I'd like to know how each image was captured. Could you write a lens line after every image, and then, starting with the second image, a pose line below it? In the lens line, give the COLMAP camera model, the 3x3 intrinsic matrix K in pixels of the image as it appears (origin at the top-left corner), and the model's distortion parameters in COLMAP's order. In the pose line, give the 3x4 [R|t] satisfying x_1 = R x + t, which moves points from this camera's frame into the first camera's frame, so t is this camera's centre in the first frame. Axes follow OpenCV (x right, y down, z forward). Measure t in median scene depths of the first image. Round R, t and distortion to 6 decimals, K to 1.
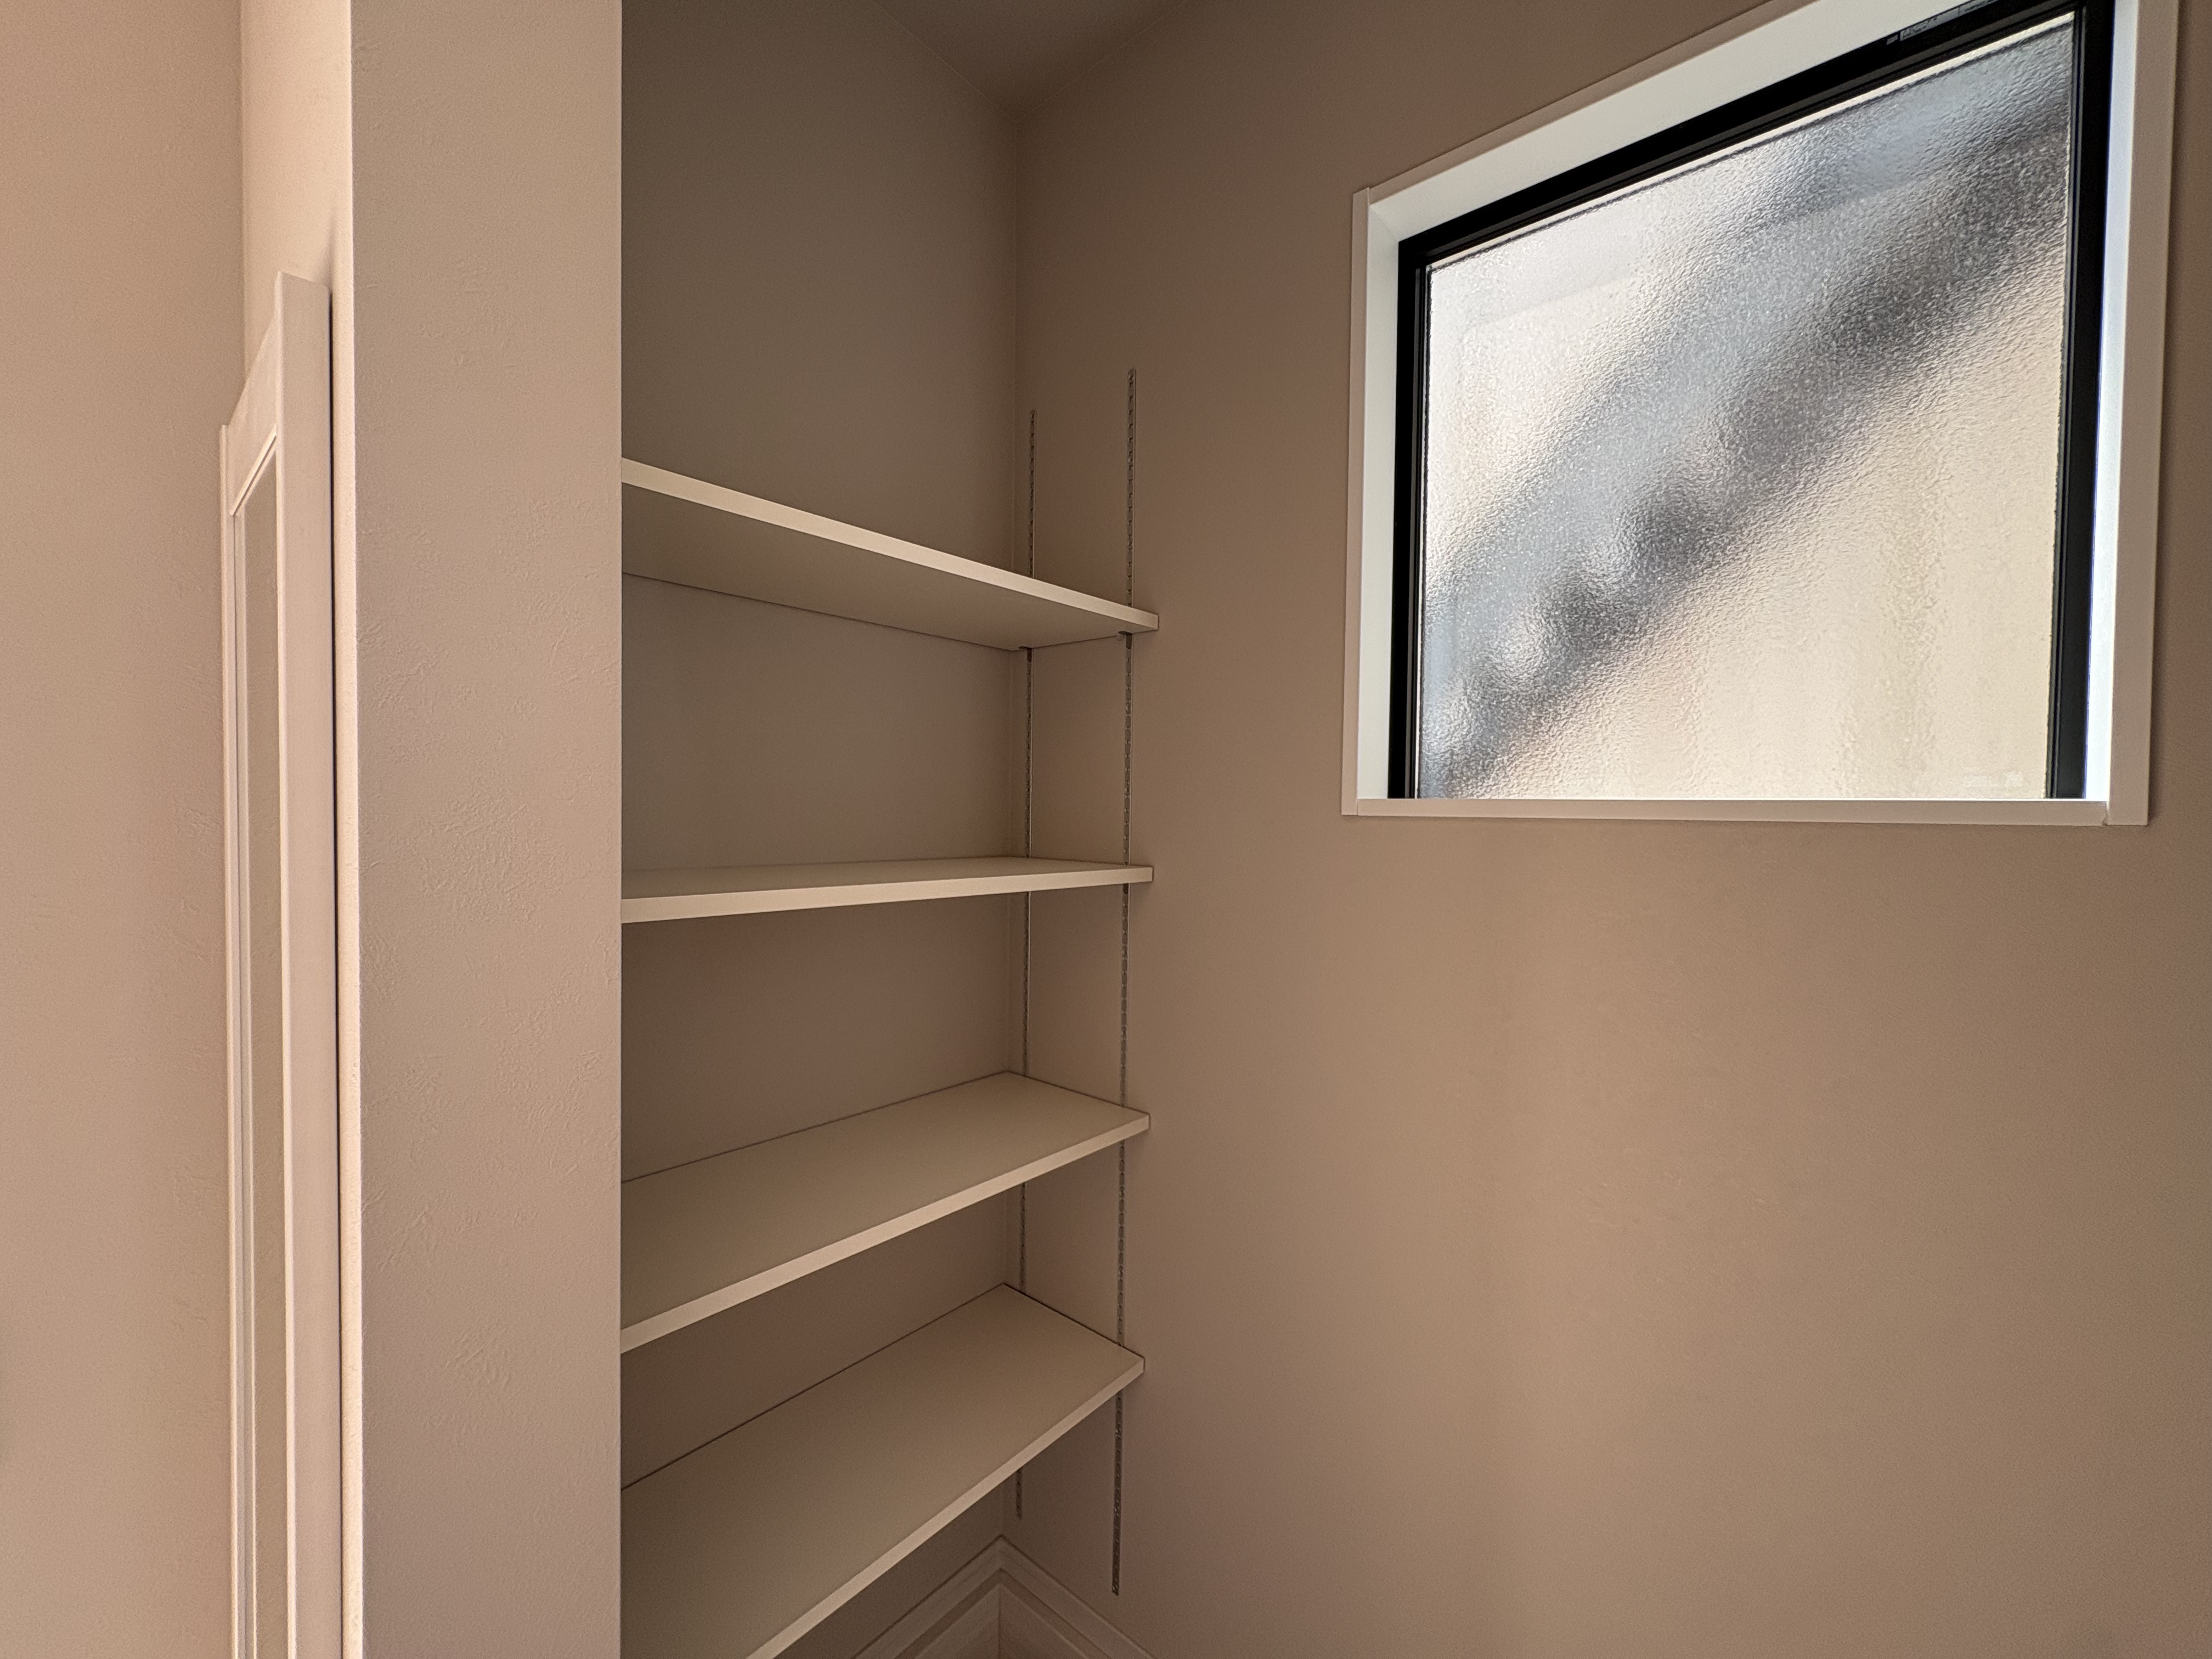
lens RADIAL K [[888.5, 0, 1107.5], [0, 888.5, 828.4], [0, 0, 1]] dist [0.000695, 0.000975]
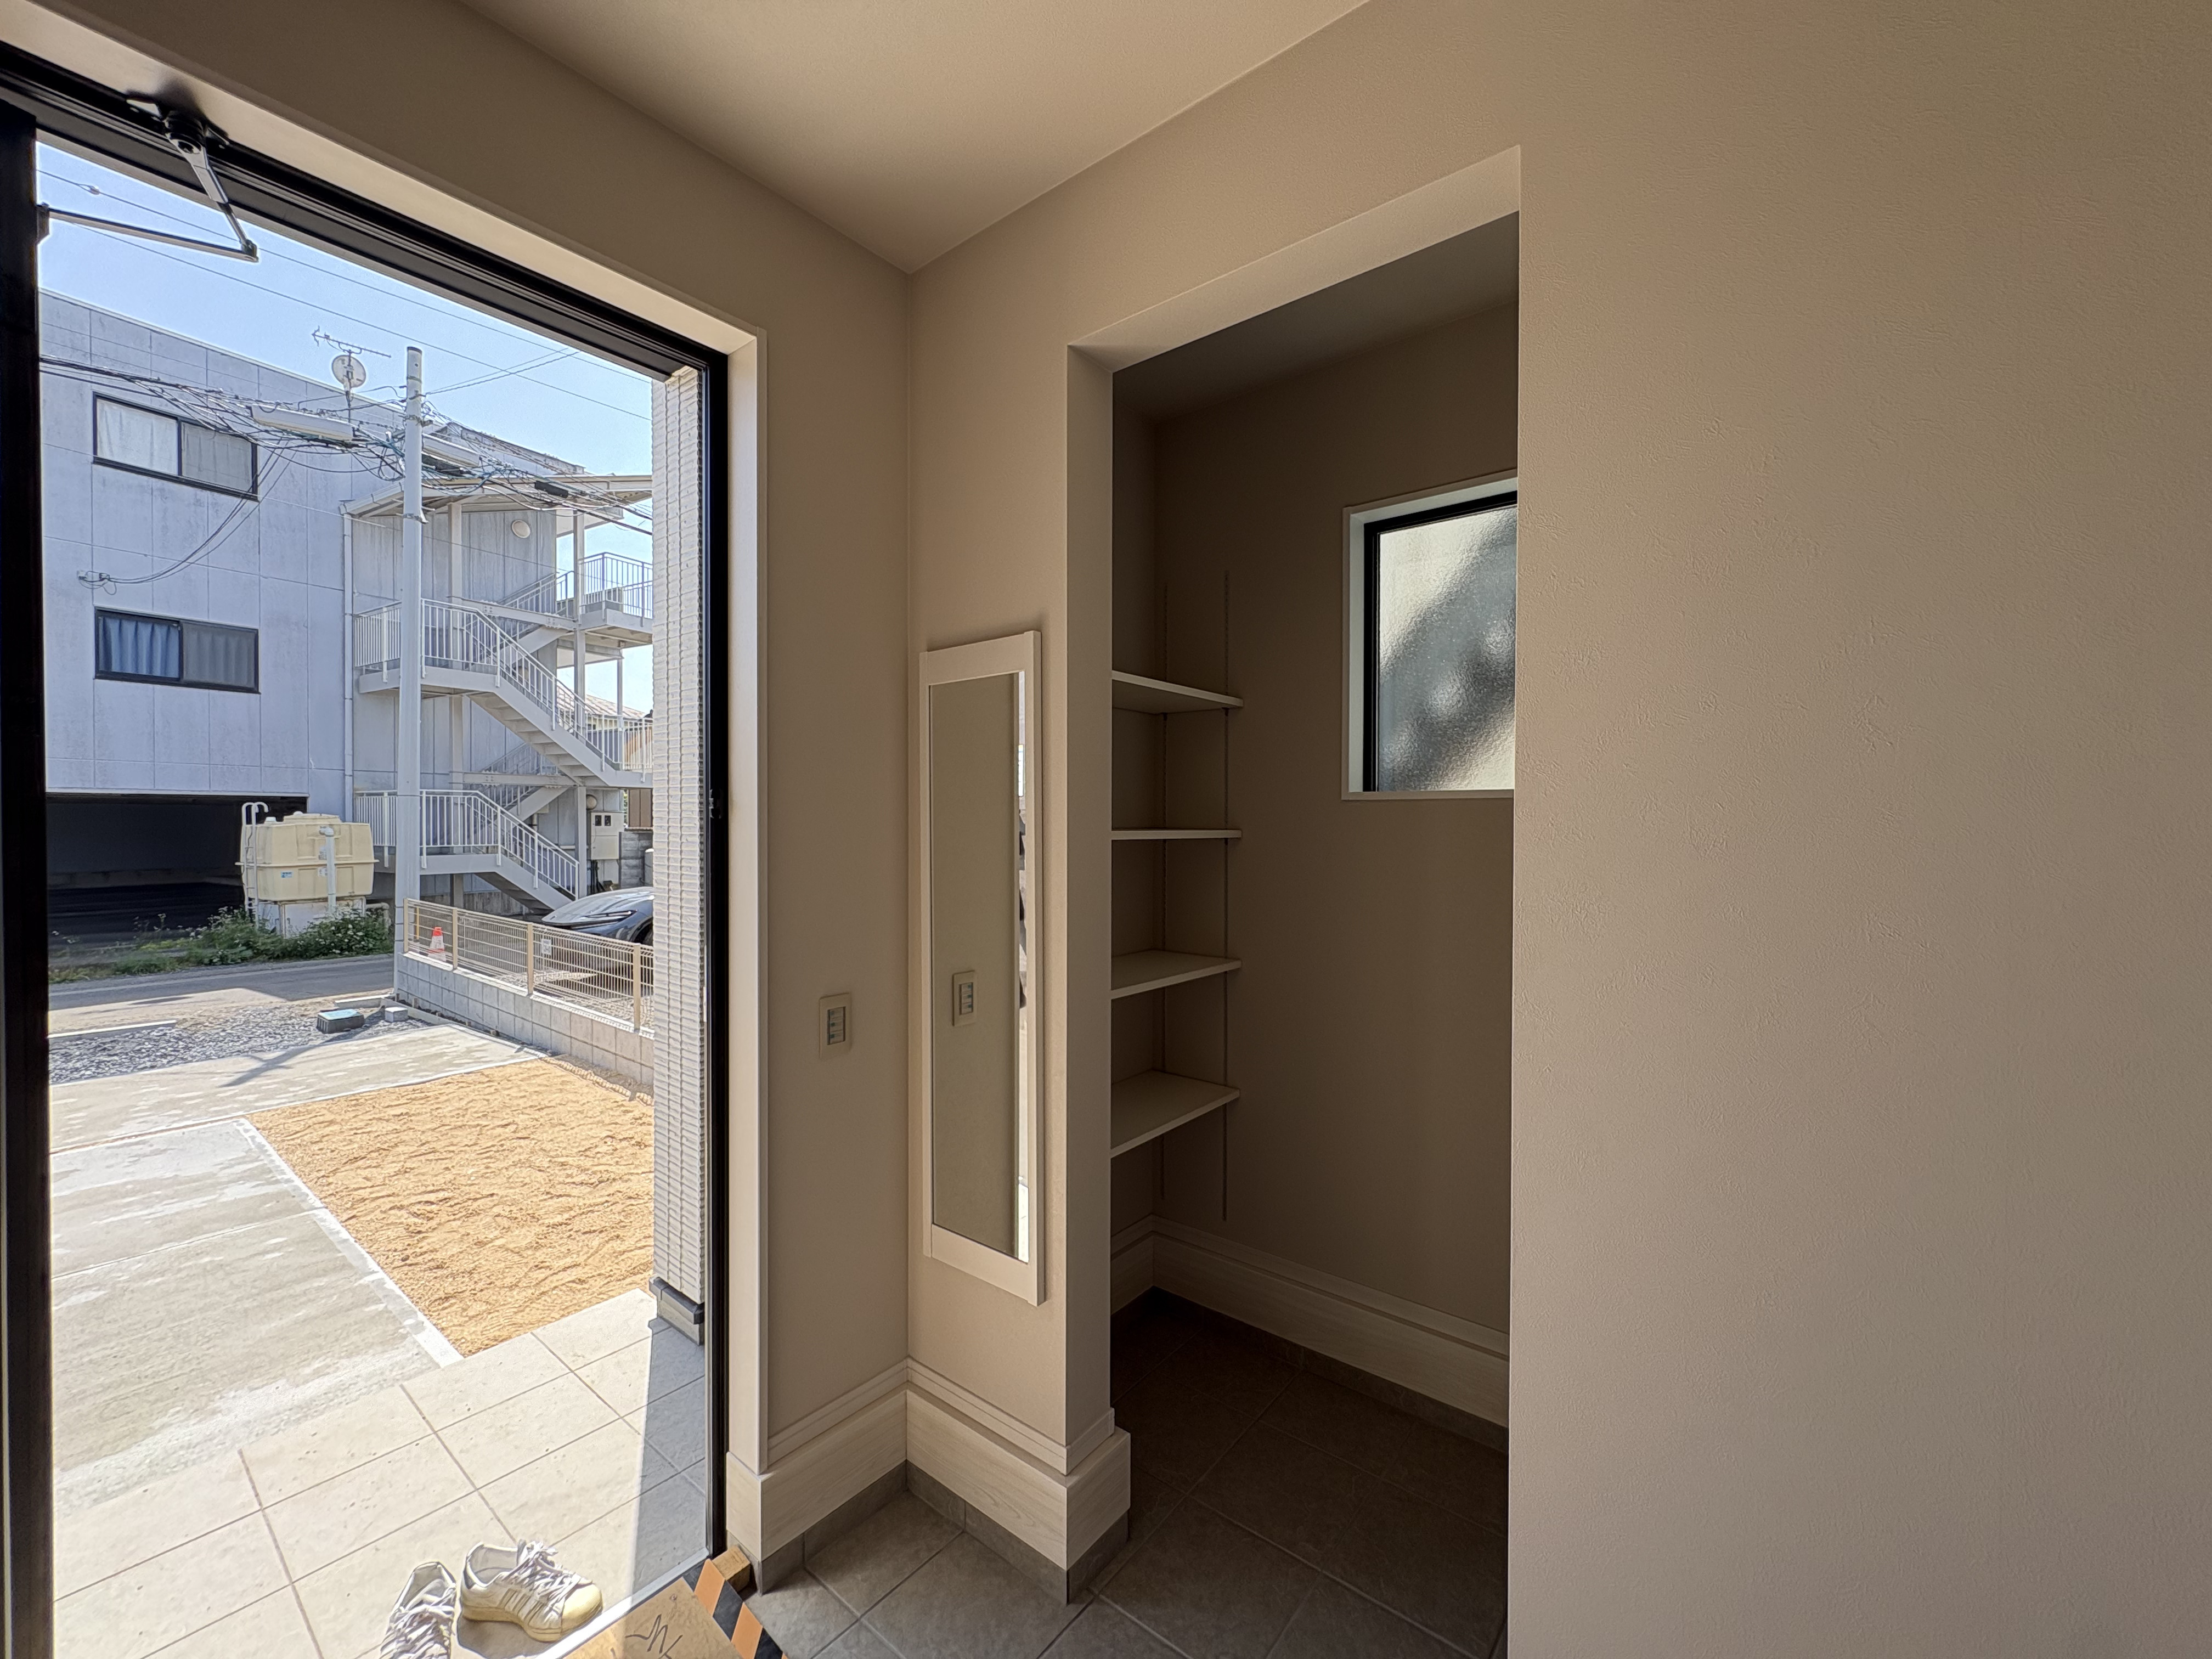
lens RADIAL K [[888.5, 0, 1106.9], [0, 888.5, 831.3], [0, 0, 1]] dist [0.000695, 0.000975]
pose [[0.999025, -0.006319, 0.043699, -0.389095], [0.007461, 0.999633, -0.026024, 0.111704], [-0.043519, 0.026324, 0.998706, -1.086994]]
